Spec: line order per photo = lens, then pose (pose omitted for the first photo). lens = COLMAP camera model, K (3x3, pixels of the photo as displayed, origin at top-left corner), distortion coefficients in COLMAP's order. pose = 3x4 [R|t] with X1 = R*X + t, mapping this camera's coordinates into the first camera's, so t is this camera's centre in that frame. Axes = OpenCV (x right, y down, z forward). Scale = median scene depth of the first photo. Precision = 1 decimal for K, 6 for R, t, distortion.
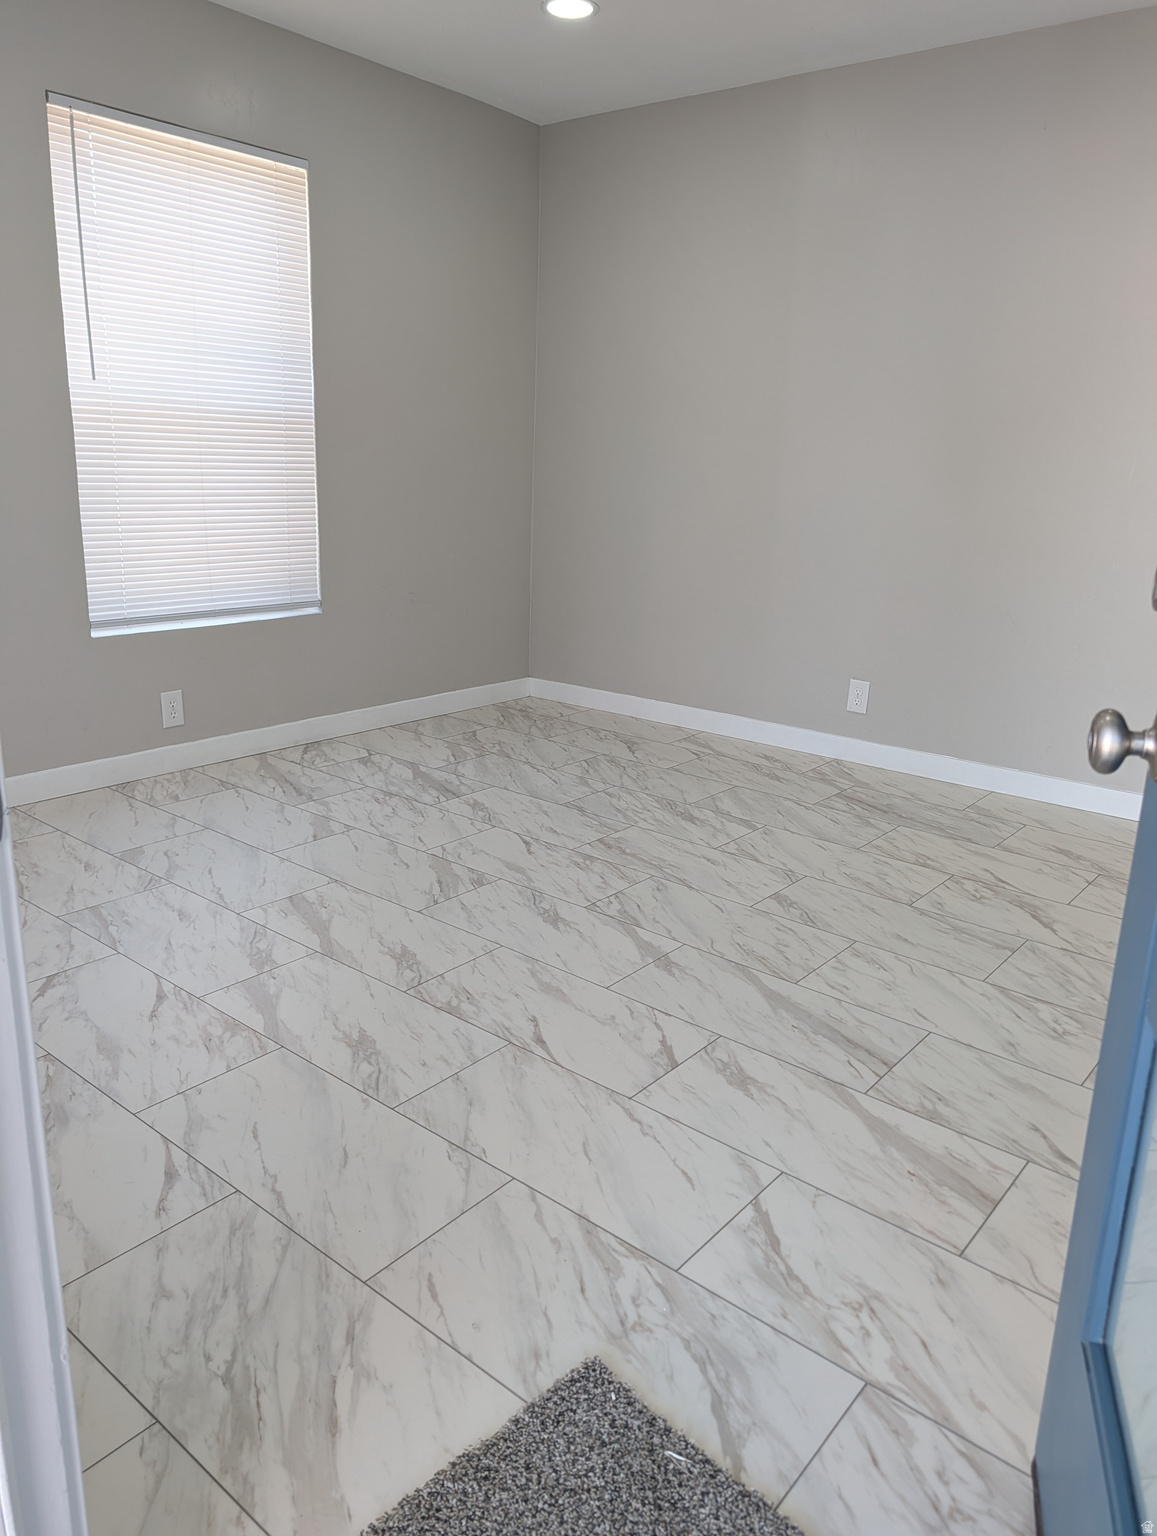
lens RADIAL K [[1111.5, 0, 585.3], [0, 1111.5, 765.6], [0, 0, 1]] dist [0.018379, -0.019304]
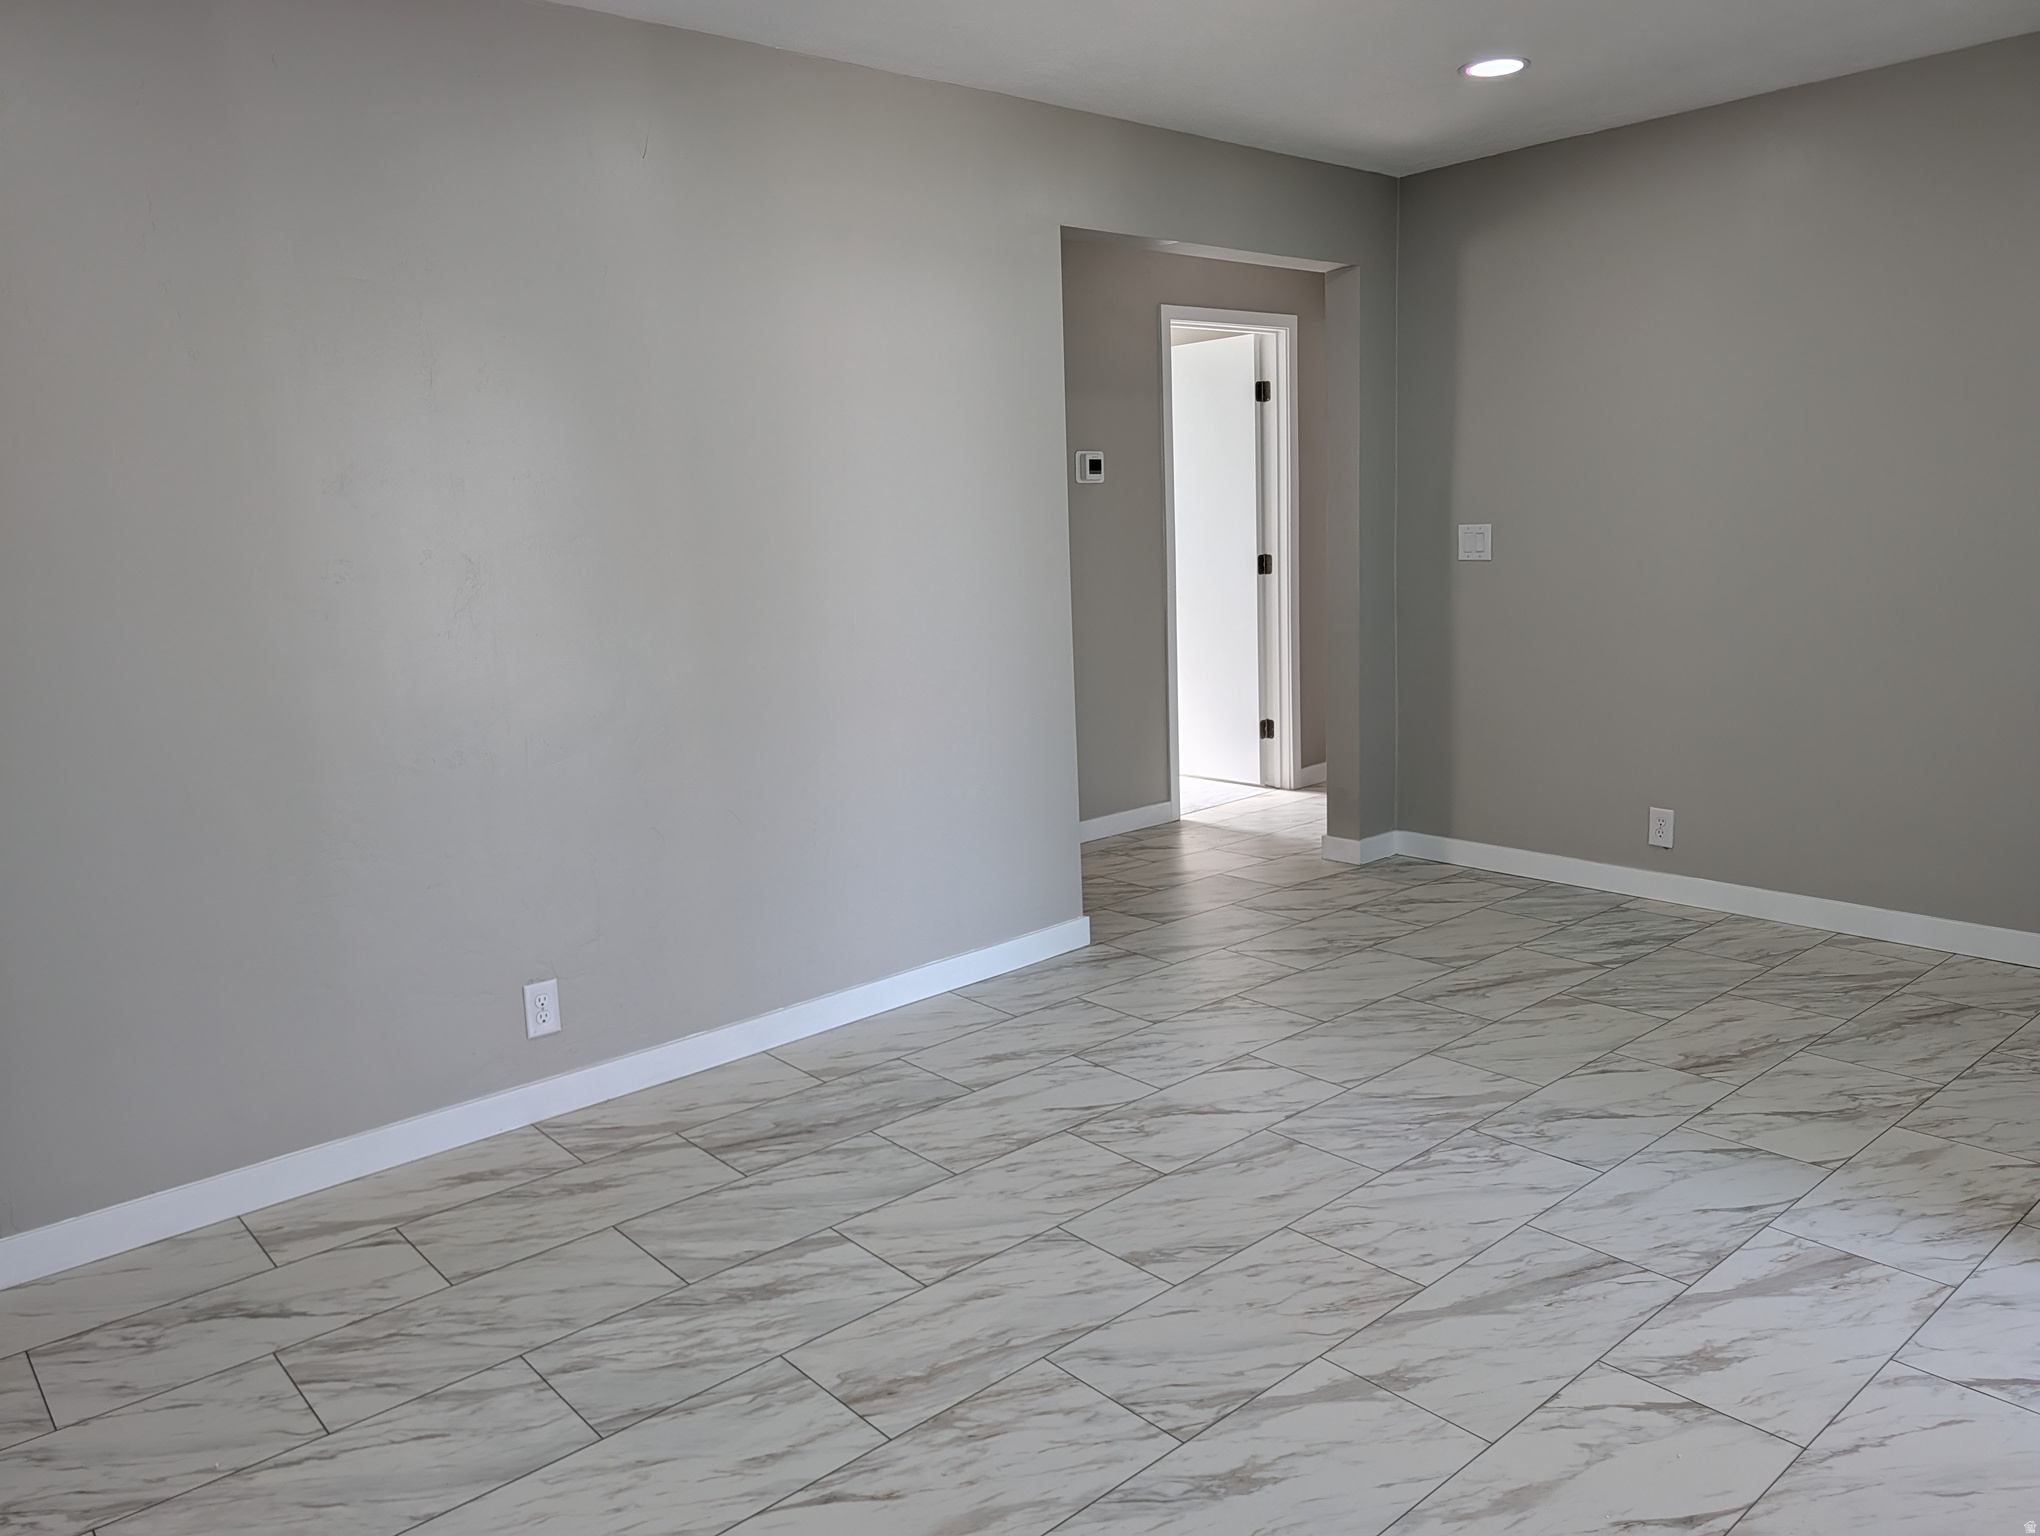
lens RADIAL K [[1476.2, 0, 1027.4], [0, 1476.2, 769.0], [0, 0, 1]] dist [0.018379, -0.019304]
pose [[0.154069, -0.211059, 0.965255, -0.593721], [0.306465, 0.938947, 0.156391, -0.298379], [-0.939331, 0.271722, 0.209345, 0.736834]]
